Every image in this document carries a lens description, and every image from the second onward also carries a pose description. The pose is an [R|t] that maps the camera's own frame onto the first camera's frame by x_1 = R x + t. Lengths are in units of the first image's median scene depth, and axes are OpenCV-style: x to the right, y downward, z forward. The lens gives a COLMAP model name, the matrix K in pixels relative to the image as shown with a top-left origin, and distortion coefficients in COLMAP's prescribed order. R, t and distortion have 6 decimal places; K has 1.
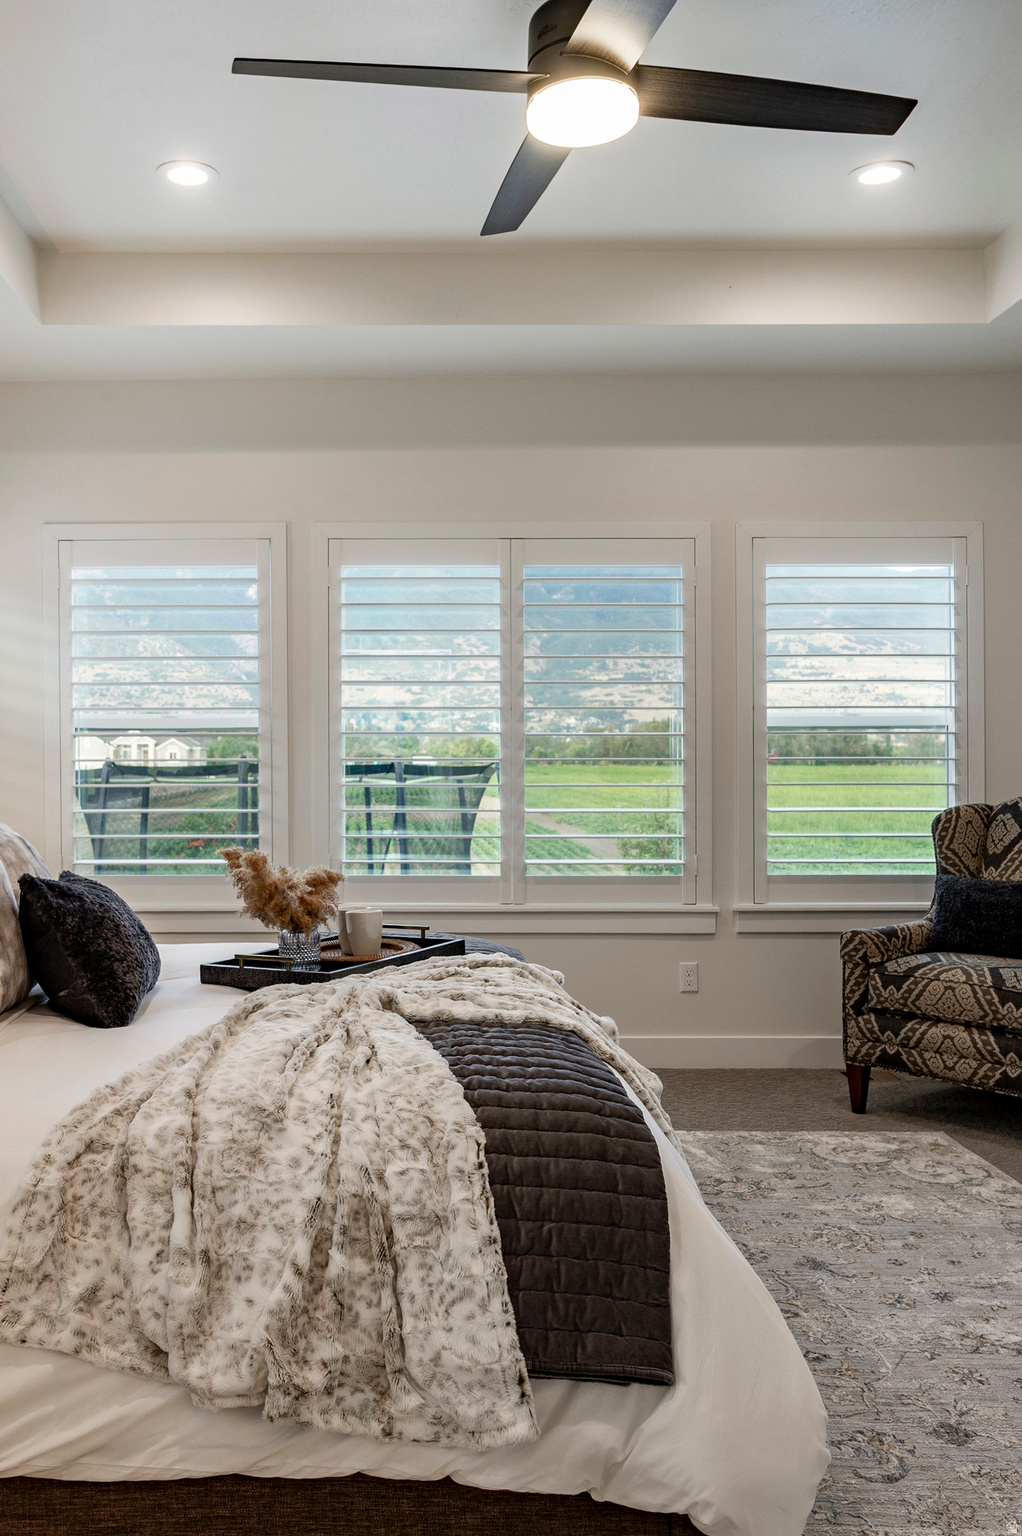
lens RADIAL K [[1264.8, 0, 511.8], [0, 1264.8, 767.8], [0, 0, 1]] dist [-0.002495, 0.019373]
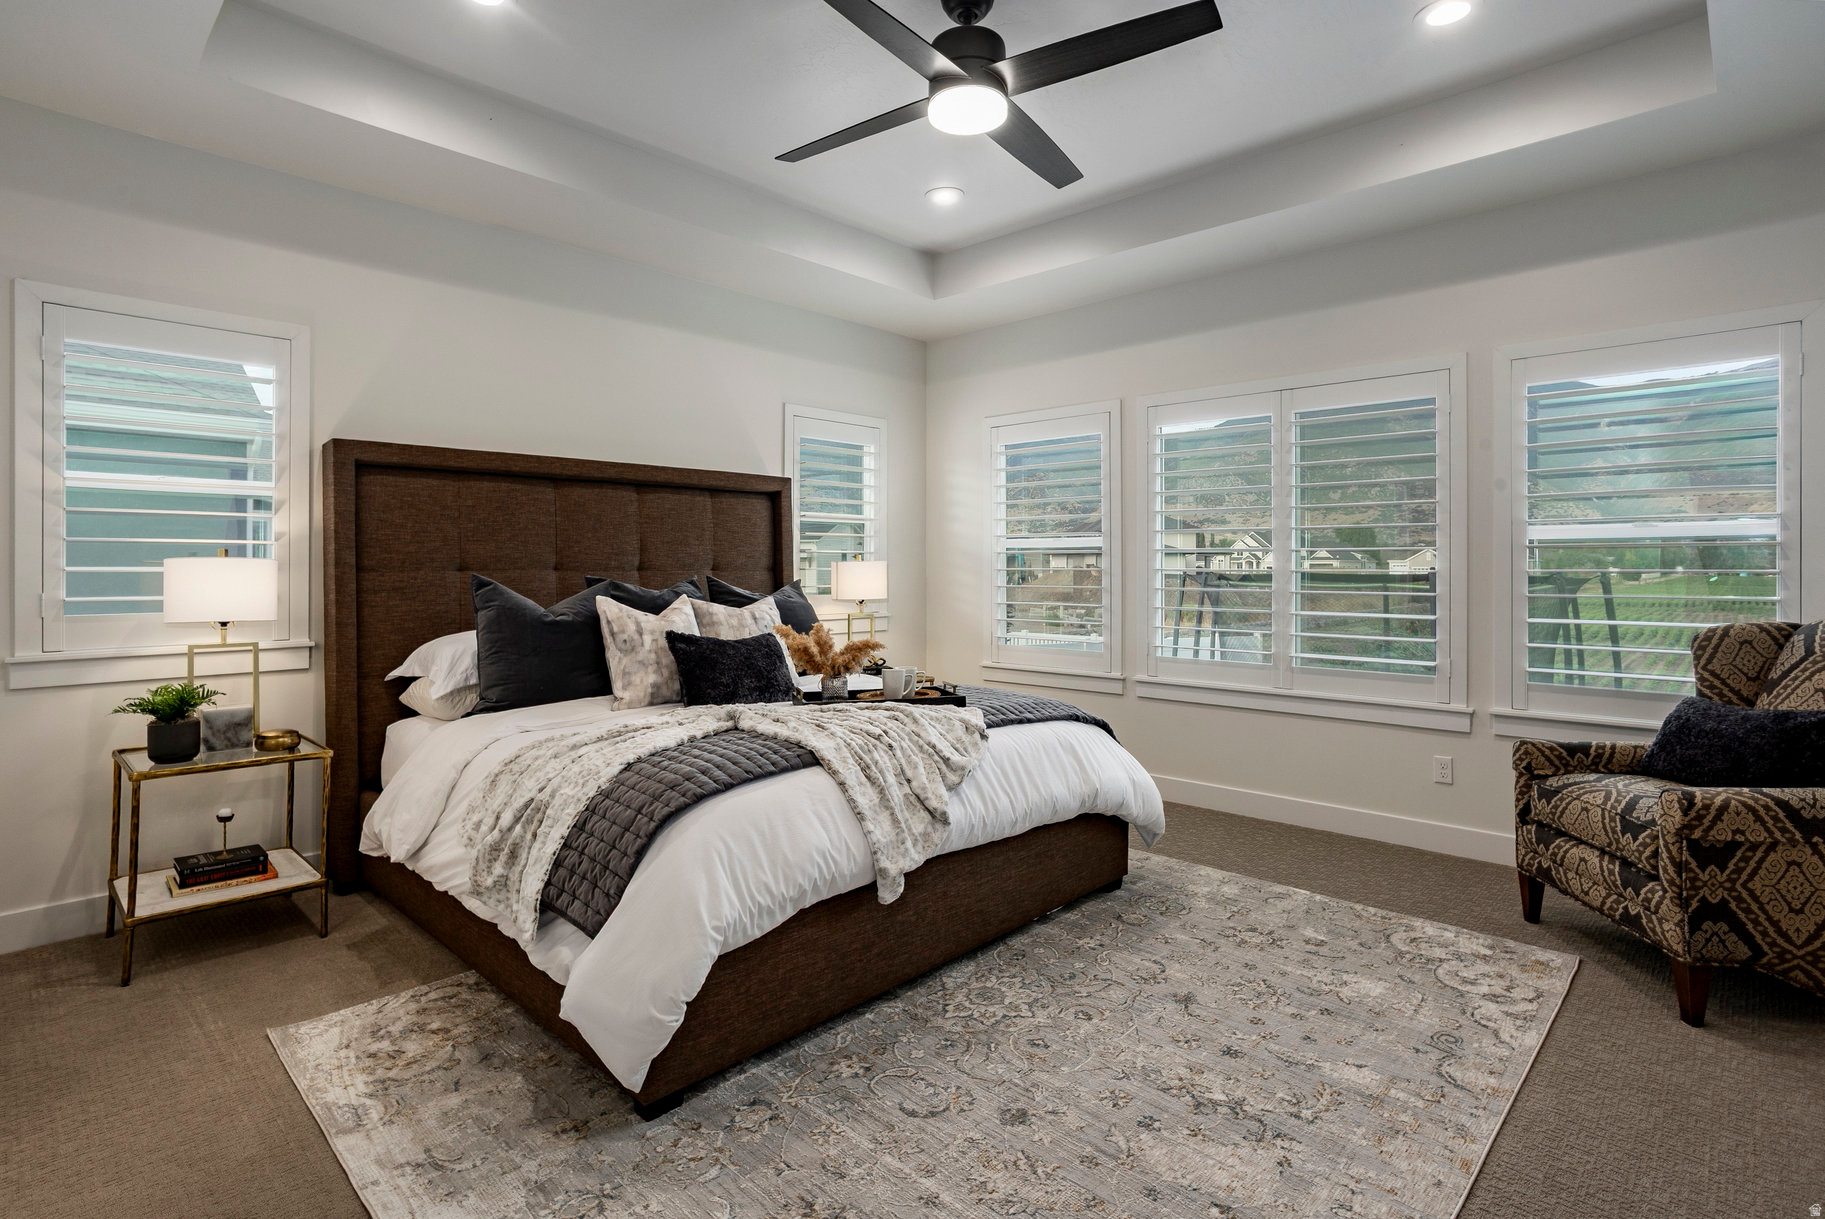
lens RADIAL K [[914.1, 0, 912.8], [0, 914.1, 569.6], [0, 0, 1]] dist [-0.032305, 0.016697]
pose [[0.723969, 0.003057, -0.689825, 0.449091], [-0.007690, 0.999964, -0.003638, -0.002296], [0.689789, 0.007939, 0.723967, 0.146884]]
